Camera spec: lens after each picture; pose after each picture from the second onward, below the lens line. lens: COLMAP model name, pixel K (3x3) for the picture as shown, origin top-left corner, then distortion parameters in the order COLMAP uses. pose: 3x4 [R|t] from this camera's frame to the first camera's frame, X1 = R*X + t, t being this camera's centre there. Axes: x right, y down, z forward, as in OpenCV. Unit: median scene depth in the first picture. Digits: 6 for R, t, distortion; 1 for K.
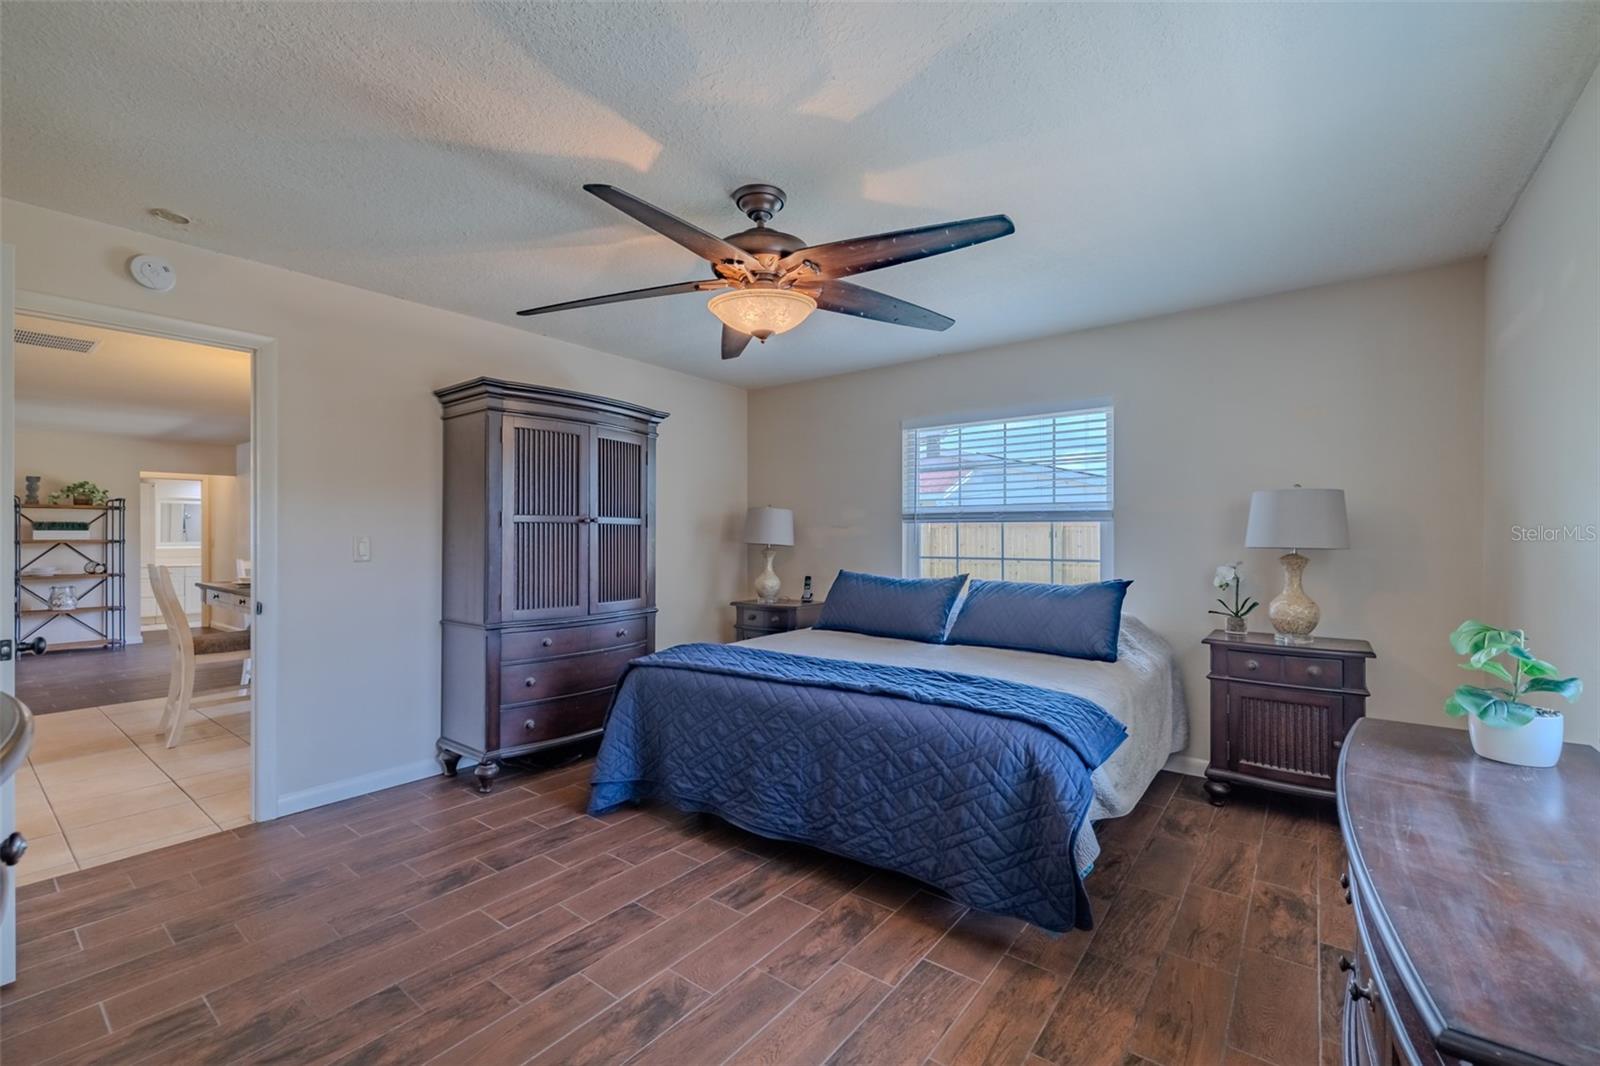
lens RADIAL K [[676.6, 0, 800.0], [0, 676.6, 533.0], [0, 0, 1]] dist [-0.002889, -0.000304]
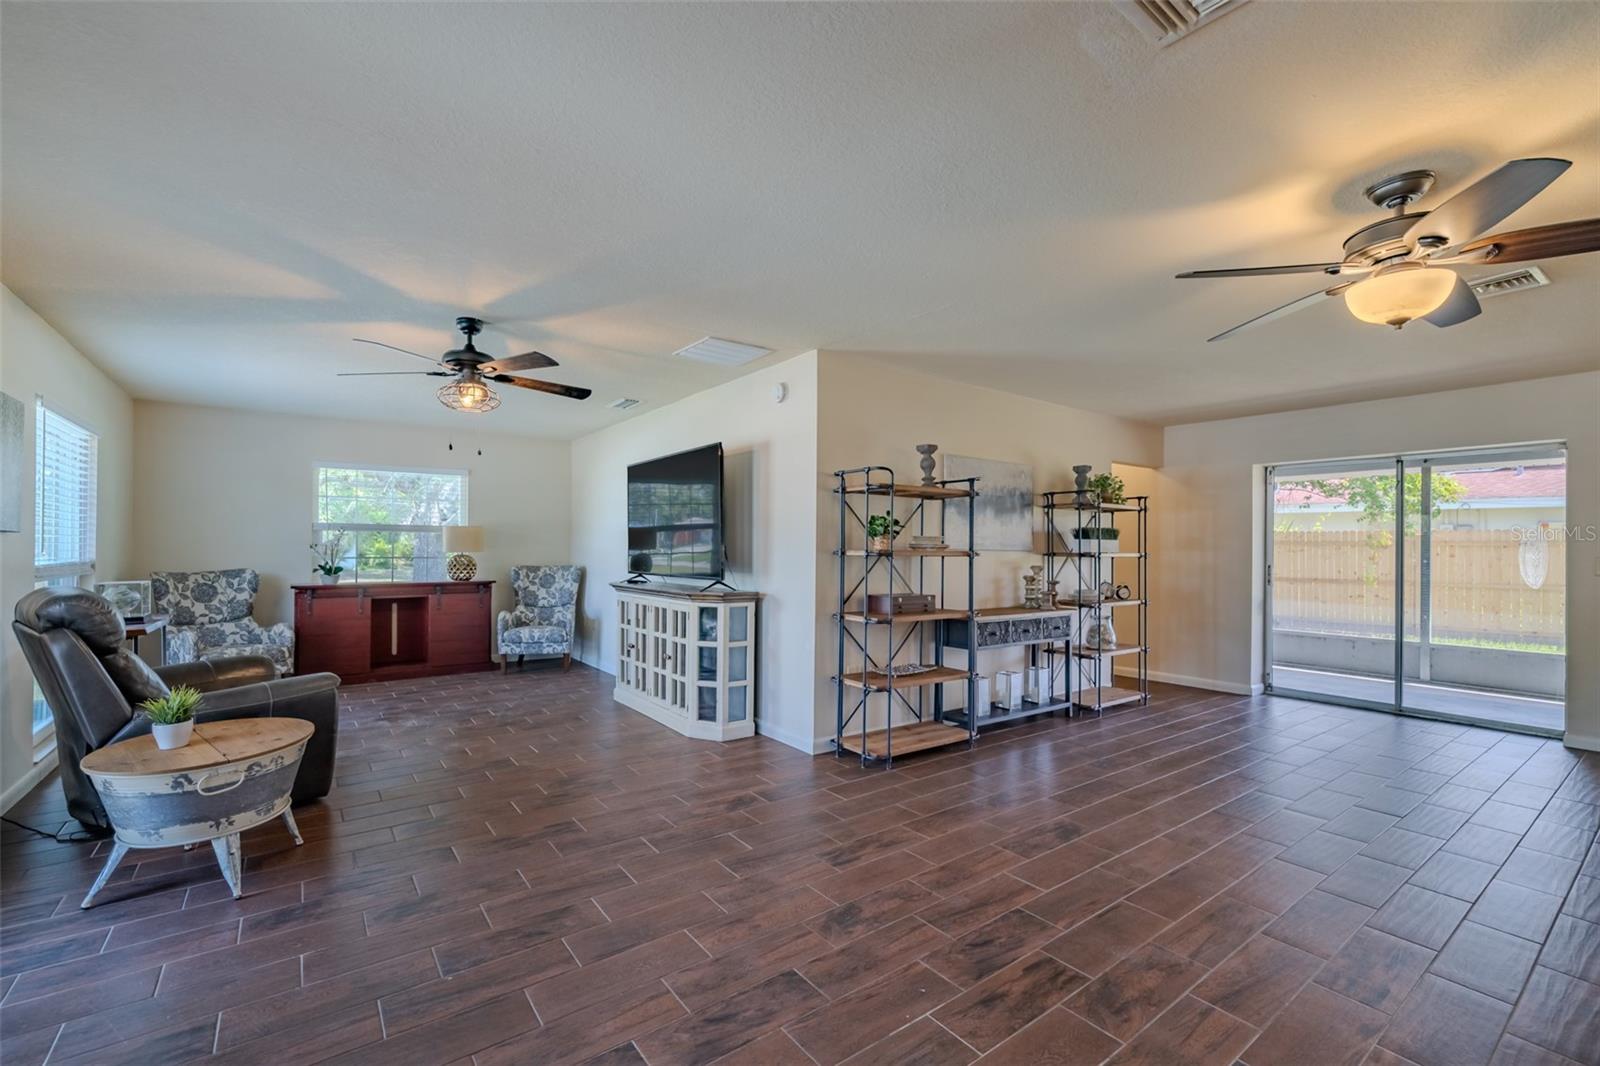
lens RADIAL K [[679.2, 0, 792.6], [0, 679.2, 541.2], [0, 0, 1]] dist [-0.001338, 0.000191]
pose [[0.961447, 0.011157, -0.274762, -1.224306], [-0.012376, 0.999920, -0.002706, 0.004311], [0.274710, 0.006002, 0.961508, 0.200673]]
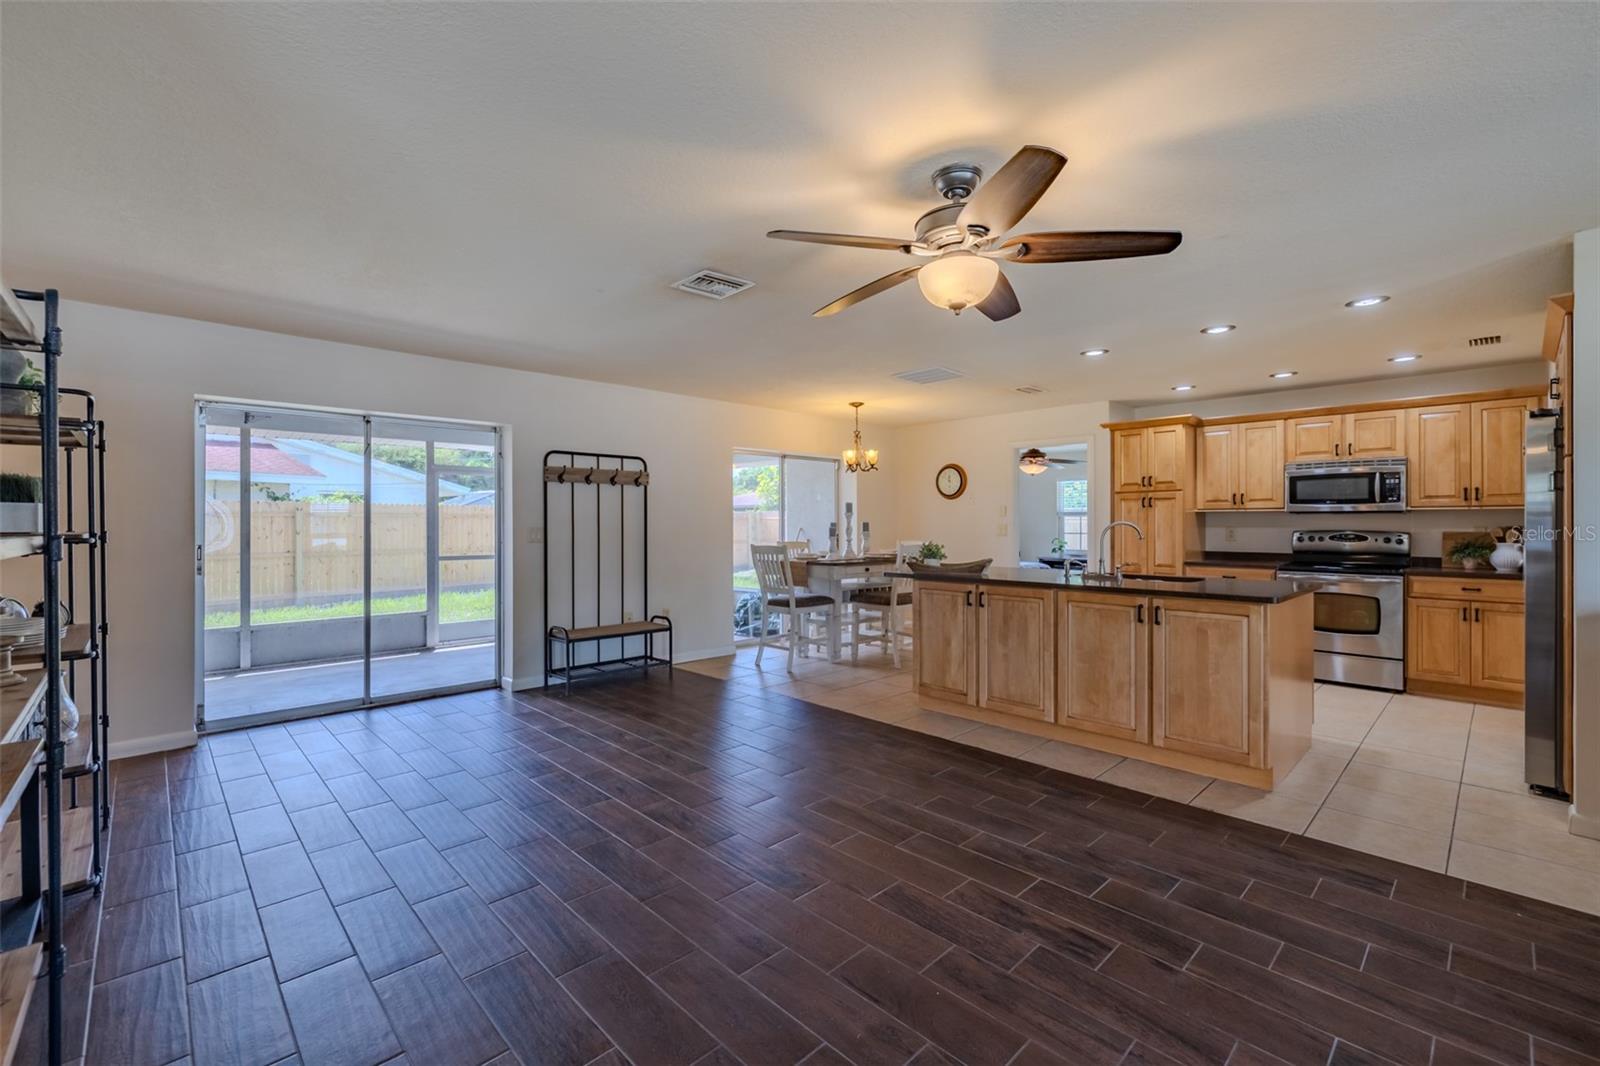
lens RADIAL K [[670.3, 0, 796.9], [0, 670.3, 522.5], [0, 0, 1]] dist [0.001467, 0.000230]
pose [[0.141713, 0.006097, 0.989889, -1.371264], [-0.005855, 0.999969, -0.005321, 0.005383], [-0.989890, -0.005042, 0.141744, 0.588120]]
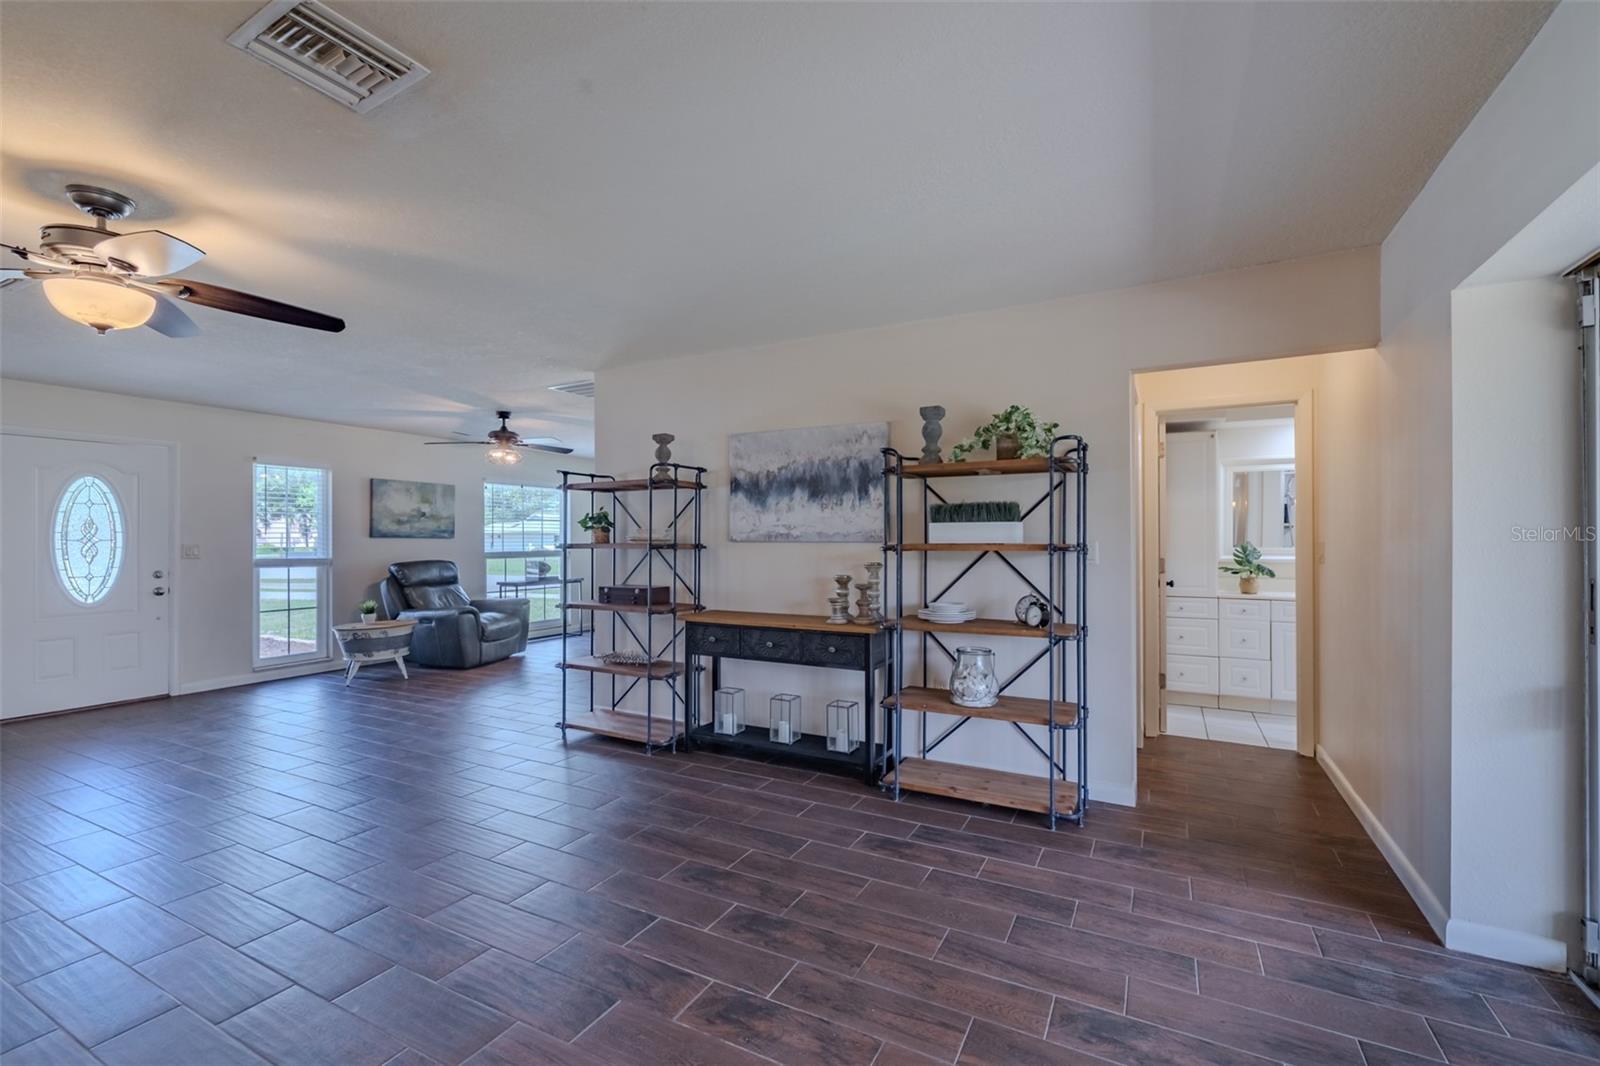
lens RADIAL K [[676.8, 0, 792.3], [0, 676.8, 535.5], [0, 0, 1]] dist [0.007762, 0.000269]
pose [[0.181897, -0.002617, -0.983314, -0.686186], [0.007275, 0.999973, -0.001316, 0.004617], [0.983291, -0.006914, 0.181911, 0.809291]]
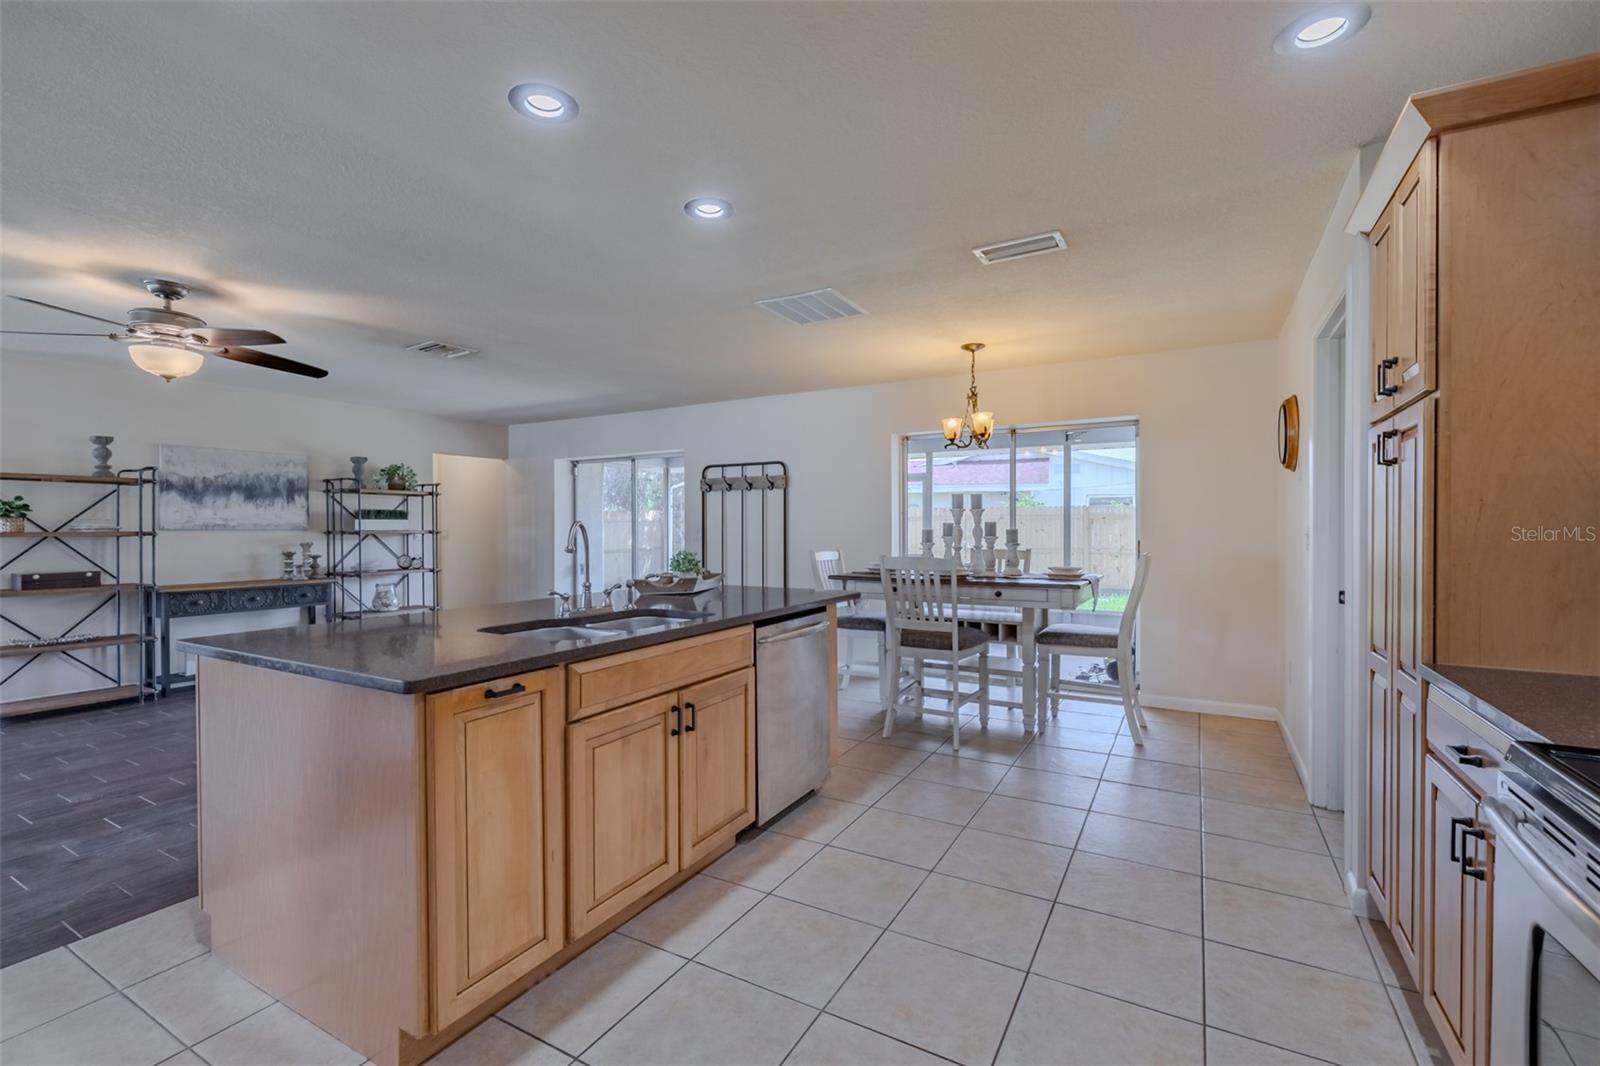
lens RADIAL K [[690.6, 0, 800.0], [0, 690.6, 533.0], [0, 0, 1]] dist [0.004299, 0.000371]
pose [[0.988521, -0.001592, 0.151077, -0.705293], [-0.000517, 0.999903, 0.013914, 0.000933], [-0.151084, -0.013832, 0.988424, 0.035031]]
